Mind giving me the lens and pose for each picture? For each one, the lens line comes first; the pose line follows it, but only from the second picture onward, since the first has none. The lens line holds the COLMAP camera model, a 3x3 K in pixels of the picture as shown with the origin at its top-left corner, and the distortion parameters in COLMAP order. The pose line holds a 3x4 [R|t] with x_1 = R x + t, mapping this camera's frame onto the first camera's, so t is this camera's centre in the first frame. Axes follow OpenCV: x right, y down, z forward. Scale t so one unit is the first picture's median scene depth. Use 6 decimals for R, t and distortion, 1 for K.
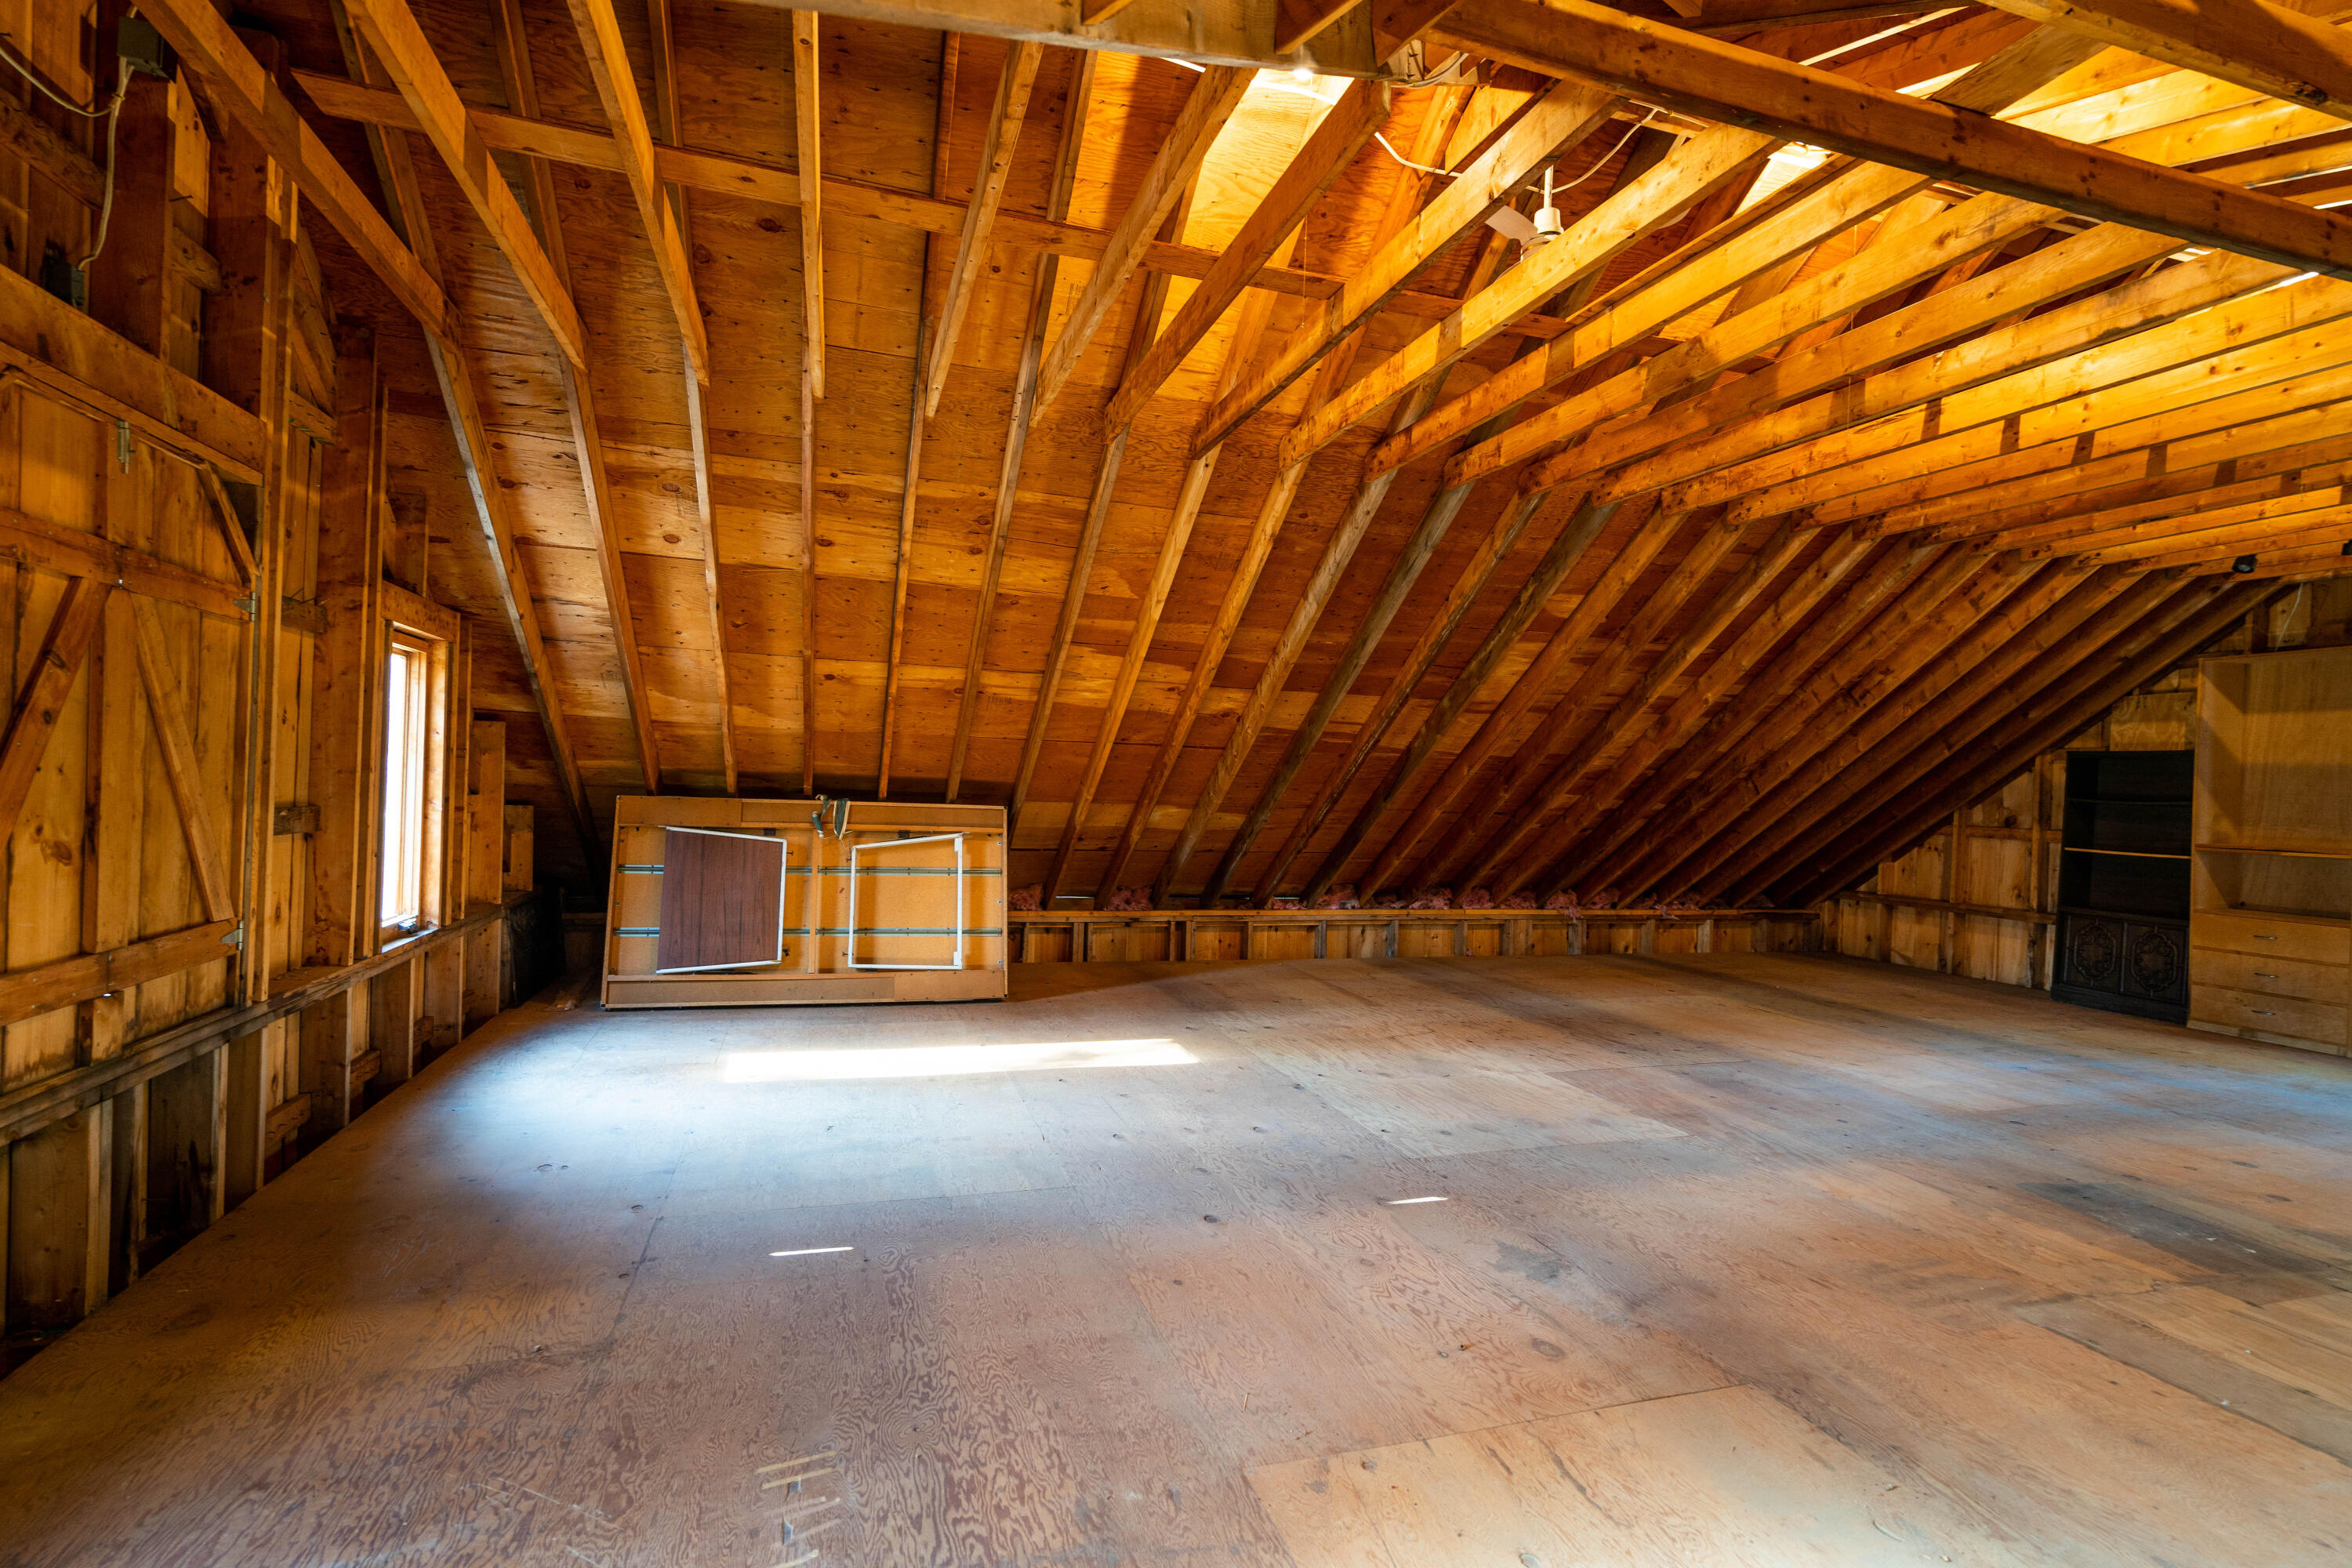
lens RADIAL K [[1089.3, 0, 1176.0], [0, 1089.3, 784.0], [0, 0, 1]] dist [0.001562, 0.000195]
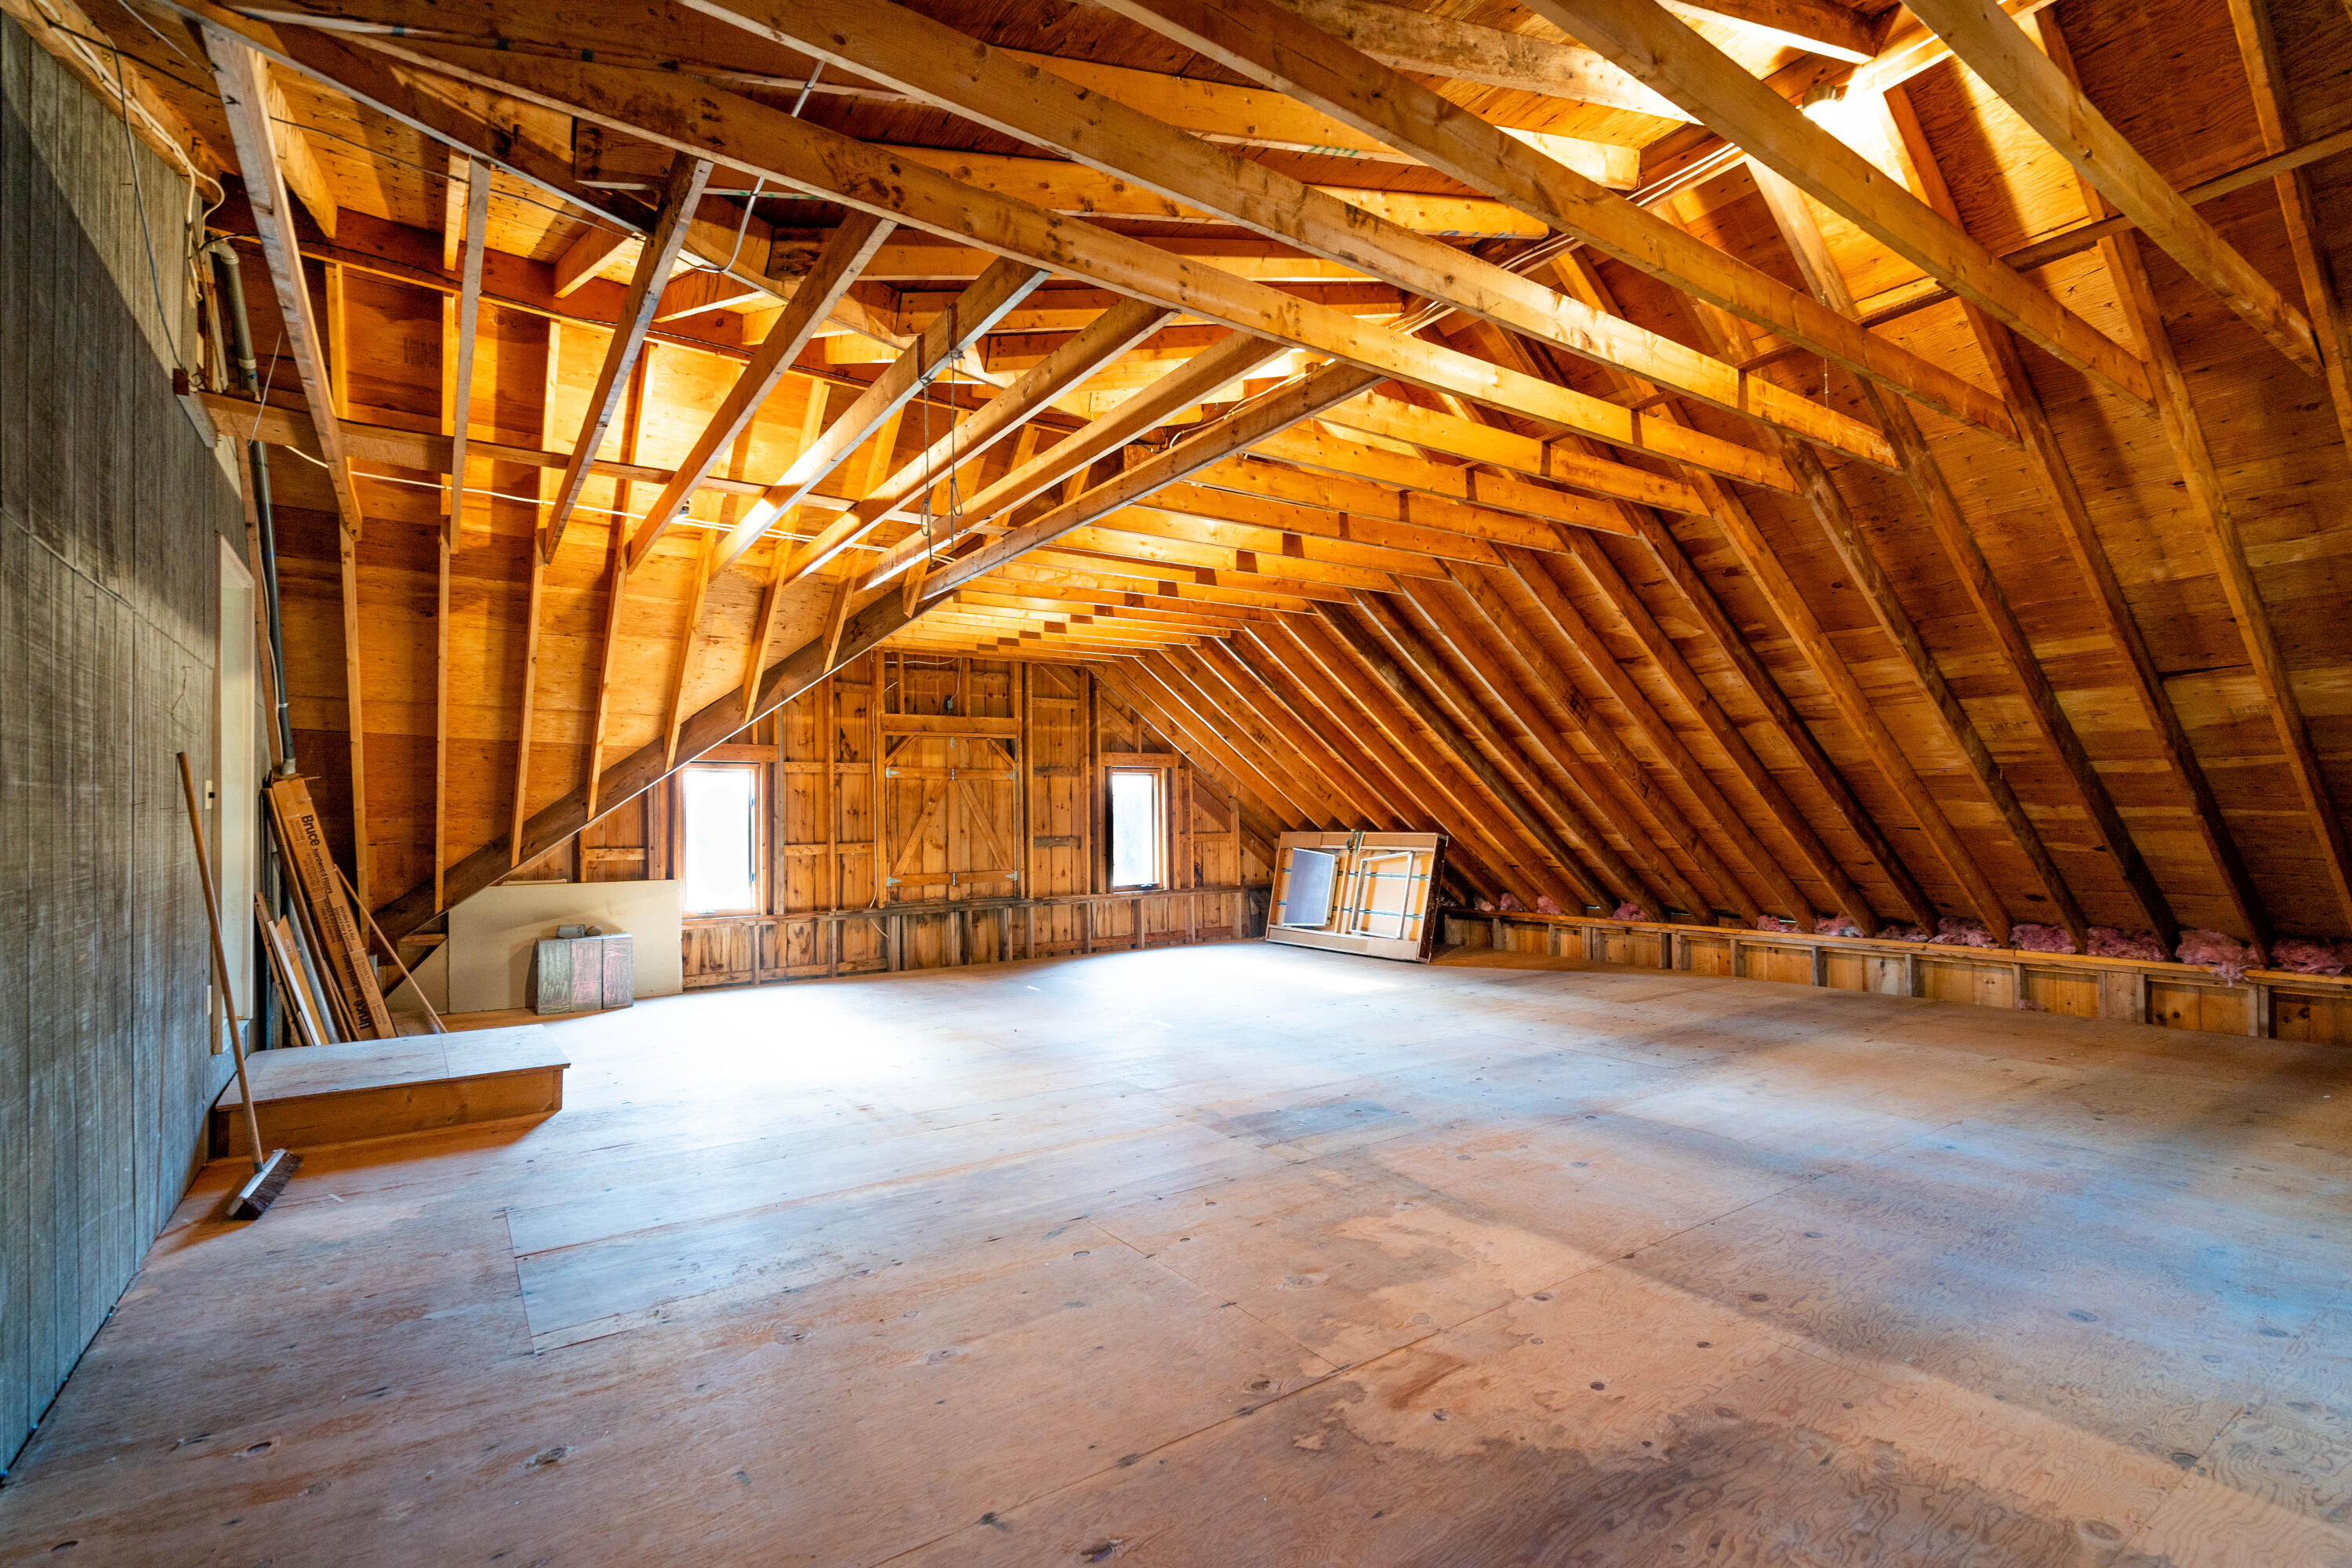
lens RADIAL K [[1089.3, 0, 1176.0], [0, 1089.3, 784.0], [0, 0, 1]] dist [0.001562, 0.000195]
pose [[0.292249, -0.069157, -0.953838, 1.118666], [0.023995, 0.997598, -0.064978, 0.040448], [0.956041, -0.003897, 0.293207, 0.230983]]
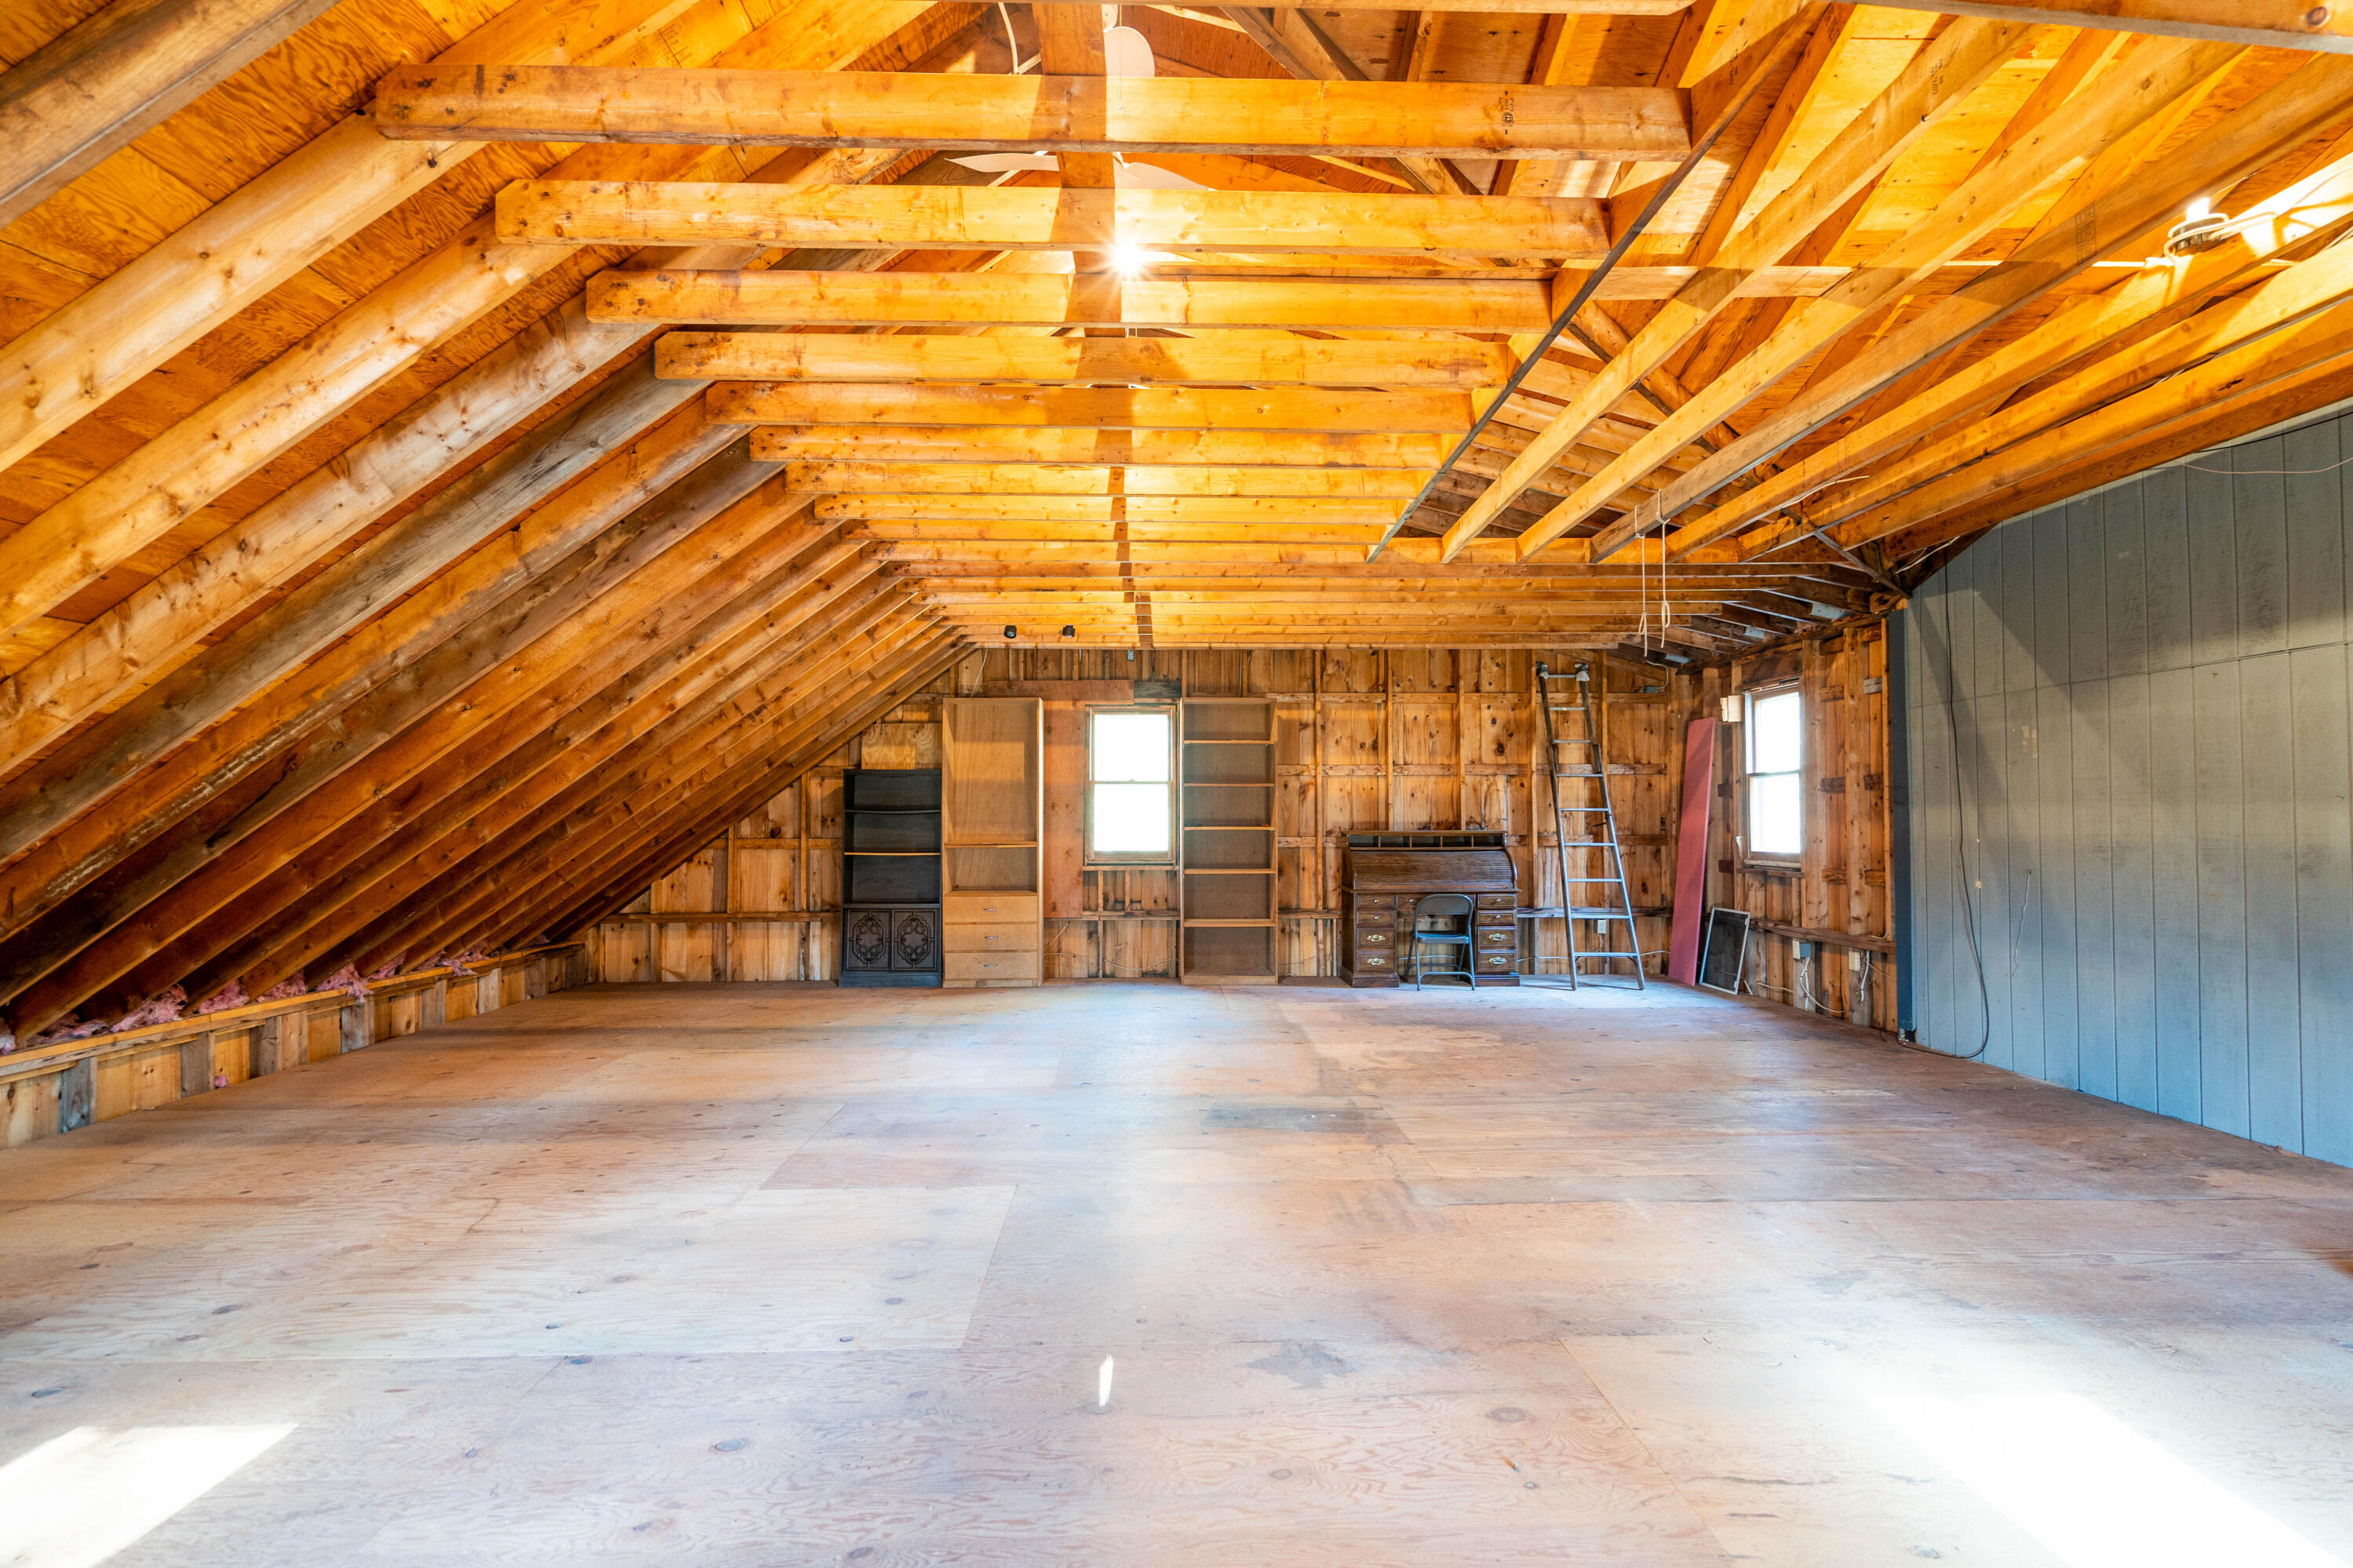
lens RADIAL K [[1113.6, 0, 1176.2], [0, 1113.6, 793.0], [0, 0, 1]] dist [0.002553, -0.000029]
pose [[0.276789, -0.011247, 0.960865, -0.248959], [0.014911, 0.999861, 0.007409, -0.009461], [-0.960815, 0.012276, 0.276919, 0.385495]]
